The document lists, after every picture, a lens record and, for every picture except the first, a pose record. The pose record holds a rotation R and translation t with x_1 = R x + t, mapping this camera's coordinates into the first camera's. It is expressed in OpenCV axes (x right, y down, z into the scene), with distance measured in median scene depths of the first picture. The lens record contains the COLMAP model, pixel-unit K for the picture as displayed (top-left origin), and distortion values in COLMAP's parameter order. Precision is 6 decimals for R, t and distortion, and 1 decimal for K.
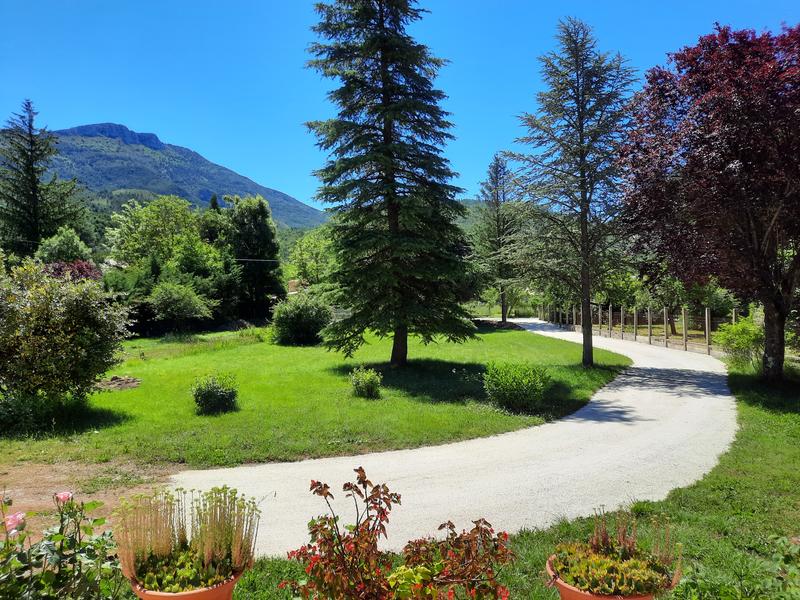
lens RADIAL K [[592.8, 0, 405.4], [0, 592.8, 300.4], [0, 0, 1]] dist [0.079062, 0.000068]
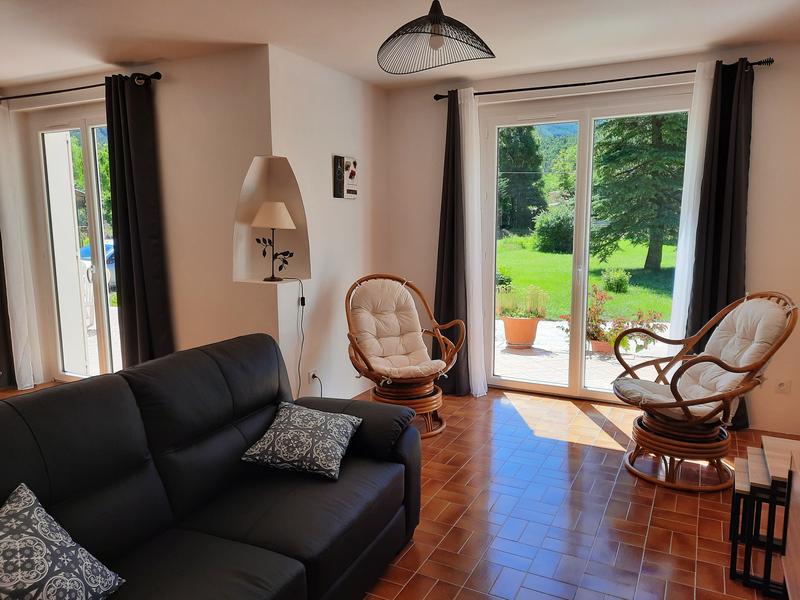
lens RADIAL K [[592.8, 0, 405.4], [0, 592.8, 300.4], [0, 0, 1]] dist [0.079062, 0.000068]
pose [[0.911088, 0.069159, -0.406369, 0.021616], [-0.008637, 0.988812, 0.148919, 0.001004], [0.412122, -0.132169, 0.901492, -0.145219]]
